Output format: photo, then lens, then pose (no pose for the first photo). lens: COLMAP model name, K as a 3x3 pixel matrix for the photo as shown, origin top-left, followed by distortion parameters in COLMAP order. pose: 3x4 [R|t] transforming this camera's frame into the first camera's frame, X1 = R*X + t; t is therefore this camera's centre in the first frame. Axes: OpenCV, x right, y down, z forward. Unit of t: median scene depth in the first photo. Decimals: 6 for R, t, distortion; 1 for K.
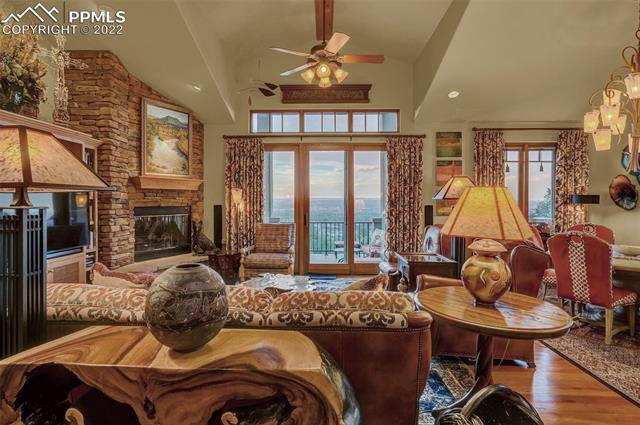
lens RADIAL K [[349.6, 0, 322.8], [0, 349.6, 212.5], [0, 0, 1]] dist [-0.000763, 0.000686]
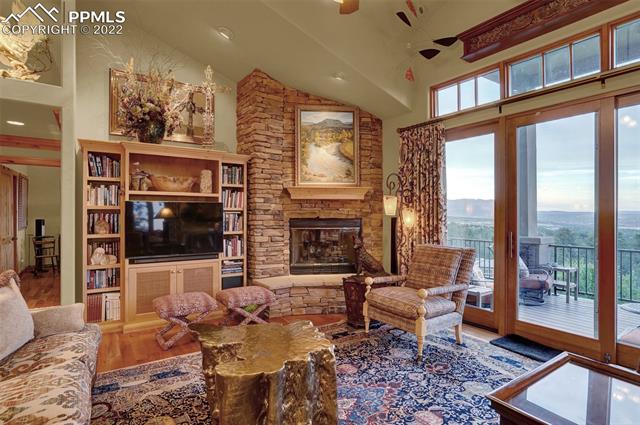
lens RADIAL K [[349.6, 0, 322.8], [0, 349.6, 212.5], [0, 0, 1]] dist [-0.000763, 0.000686]
pose [[0.567457, 0.001138, -0.823403, 0.314985], [-0.031040, 0.999318, -0.020011, -0.014818], [0.822818, 0.036914, 0.567105, 0.504816]]
